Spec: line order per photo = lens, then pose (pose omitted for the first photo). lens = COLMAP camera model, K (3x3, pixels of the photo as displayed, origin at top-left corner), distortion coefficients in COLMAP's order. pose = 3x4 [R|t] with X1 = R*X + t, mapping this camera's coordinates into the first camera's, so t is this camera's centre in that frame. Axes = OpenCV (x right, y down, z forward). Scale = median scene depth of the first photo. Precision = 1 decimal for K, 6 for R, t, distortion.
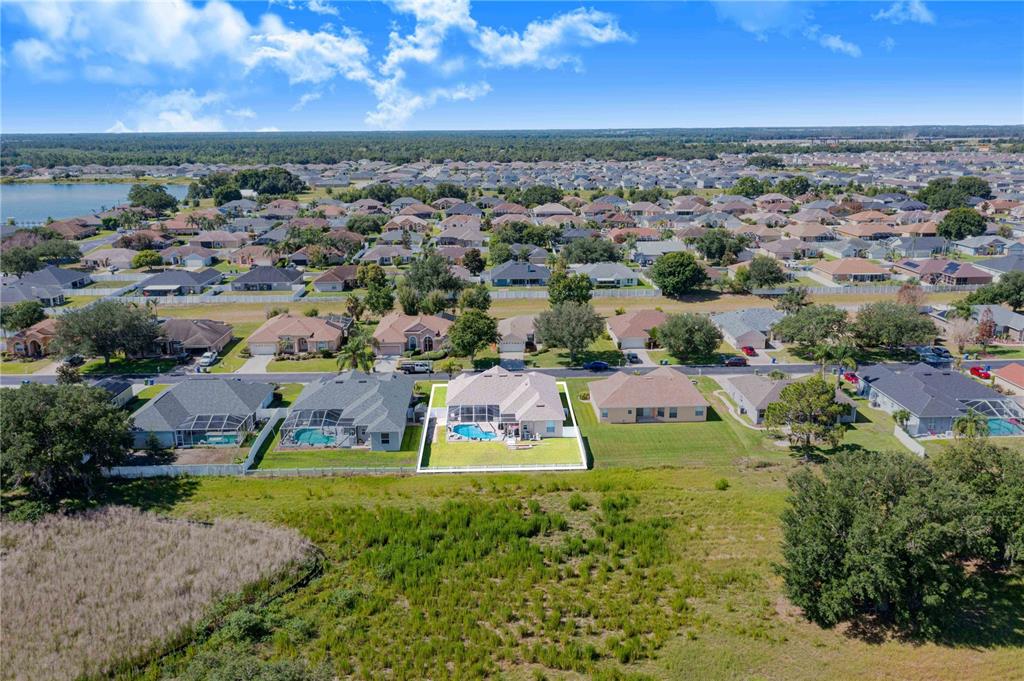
lens RADIAL K [[849.7, 0, 513.3], [0, 849.7, 340.8], [0, 0, 1]] dist [-0.002908, -0.002388]
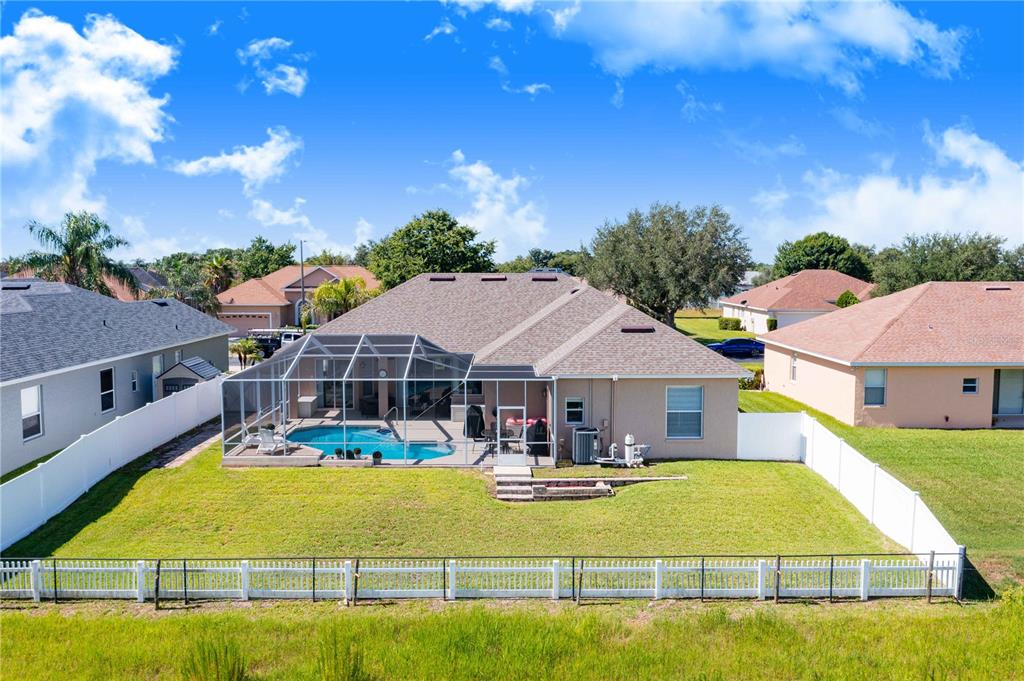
lens RADIAL K [[849.7, 0, 512.7], [0, 849.7, 341.2], [0, 0, 1]] dist [-0.002908, -0.002388]
pose [[0.999592, 0.009756, -0.026856, 0.002949], [-0.014386, 0.983922, -0.178021, 0.118717], [0.024687, 0.178335, 0.983660, 0.734199]]
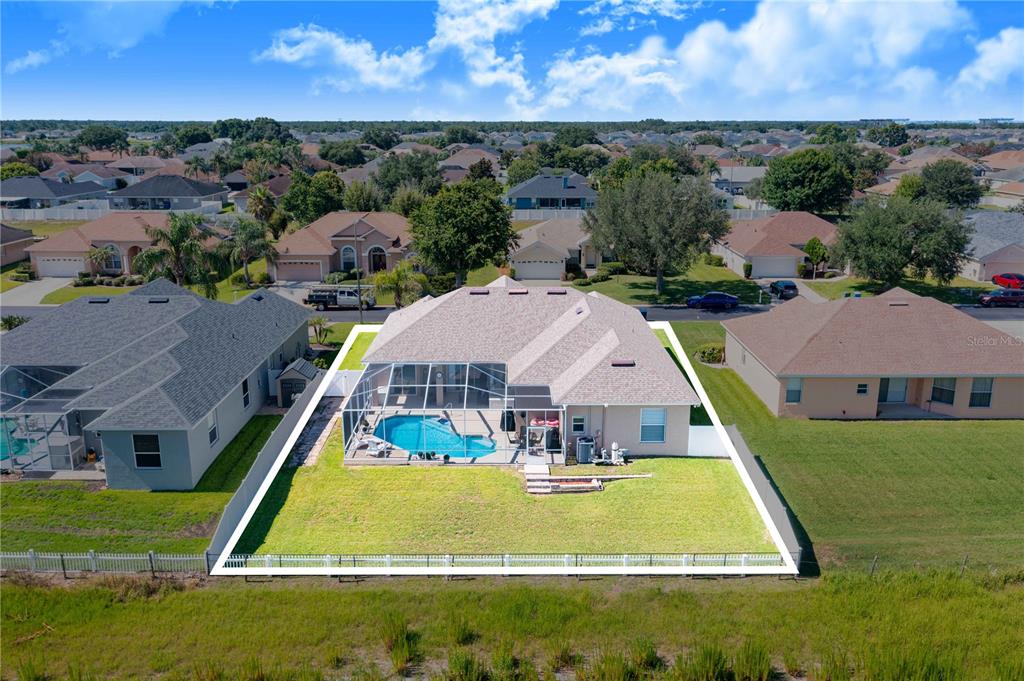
lens RADIAL K [[849.7, 0, 512.2], [0, 849.7, 335.5], [0, 0, 1]] dist [-0.002908, -0.002388]
pose [[0.999463, 0.015667, -0.028773, -0.003246], [-0.015830, 0.999860, -0.005414, 0.064952], [0.028684, 0.005866, 0.999571, 0.628634]]
